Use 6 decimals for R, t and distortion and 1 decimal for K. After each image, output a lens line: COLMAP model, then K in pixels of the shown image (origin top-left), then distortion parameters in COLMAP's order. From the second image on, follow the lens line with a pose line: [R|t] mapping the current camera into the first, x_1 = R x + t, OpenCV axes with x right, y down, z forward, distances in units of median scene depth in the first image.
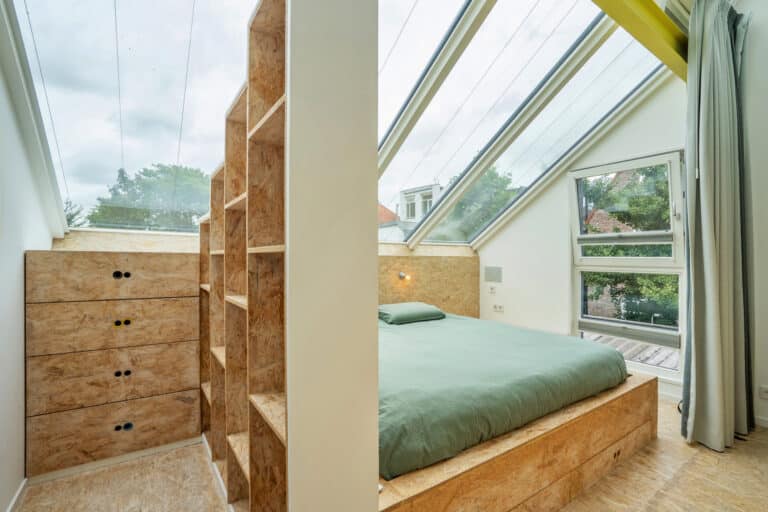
lens RADIAL K [[350.0, 0, 406.1], [0, 350.0, 285.0], [0, 0, 1]] dist [-0.020377, 0.000808]
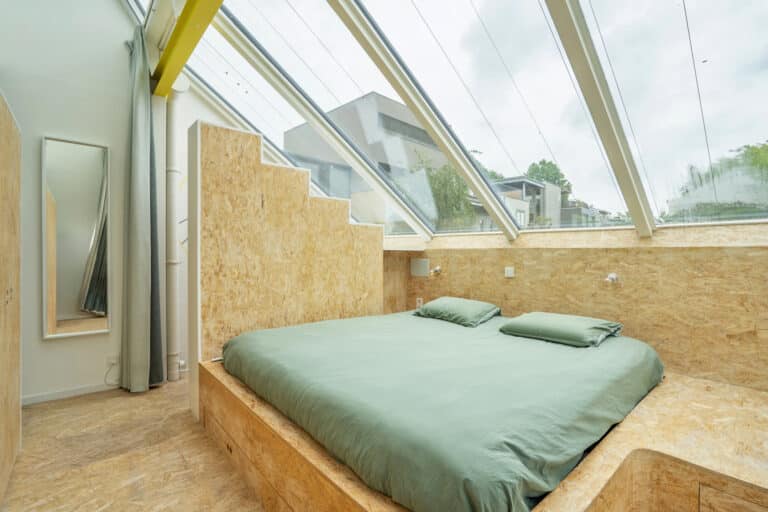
lens RADIAL K [[368.5, 0, 376.6], [0, 368.5, 260.9], [0, 0, 1]] dist [0.000164, 0.000086]
pose [[0.067246, 0.018972, -0.997556, 0.642742], [-0.080143, 0.996691, 0.013553, -0.033592], [0.994512, 0.079035, 0.068544, 0.524422]]
